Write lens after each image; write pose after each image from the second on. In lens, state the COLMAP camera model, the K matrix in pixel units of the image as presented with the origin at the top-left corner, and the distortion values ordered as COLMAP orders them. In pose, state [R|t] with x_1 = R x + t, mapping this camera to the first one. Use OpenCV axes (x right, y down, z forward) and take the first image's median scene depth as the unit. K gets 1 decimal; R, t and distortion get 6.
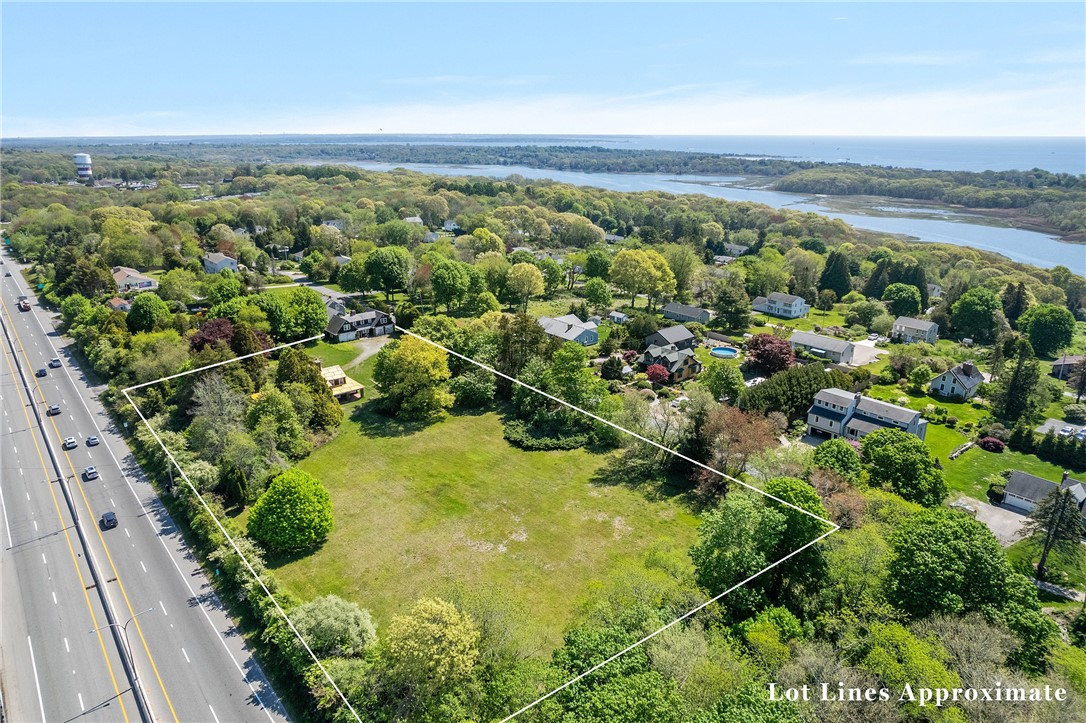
lens RADIAL K [[711.1, 0, 533.0], [0, 711.1, 364.4], [0, 0, 1]] dist [-0.078980, 0.071430]
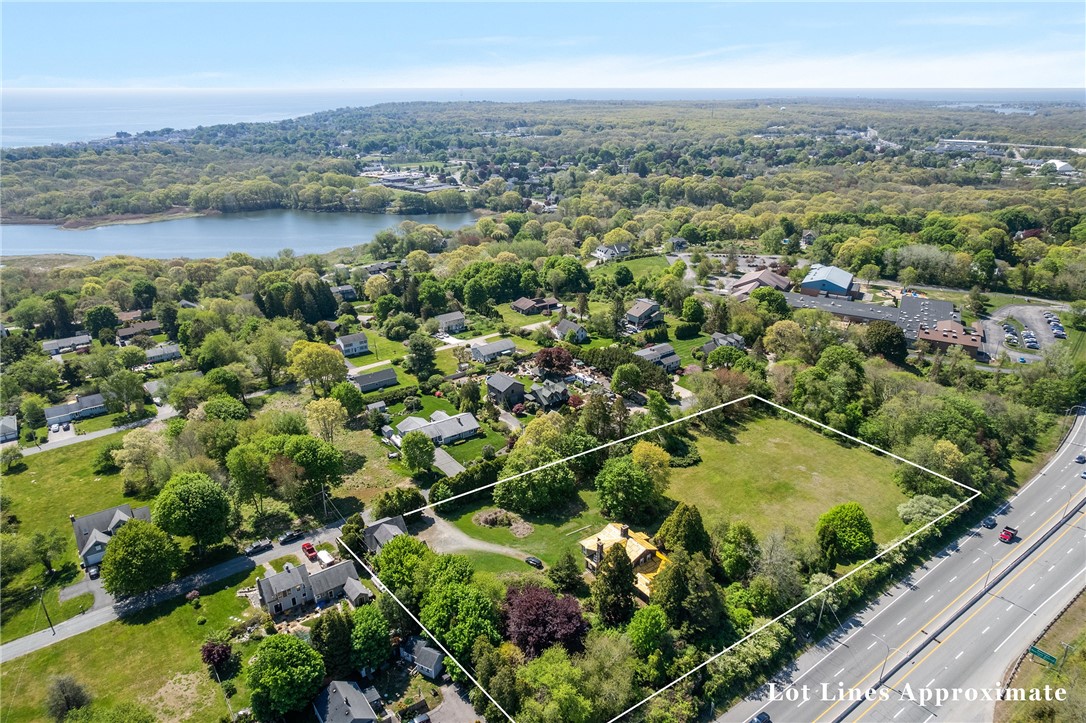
lens RADIAL K [[698.5, 0, 533.7], [0, 698.5, 368.1], [0, 0, 1]] dist [-0.077407, 0.069102]
pose [[0.049924, -0.382561, 0.922580, -0.566639], [0.313107, 0.883161, 0.349272, -0.292111], [-0.948405, 0.271429, 0.163873, 0.456982]]
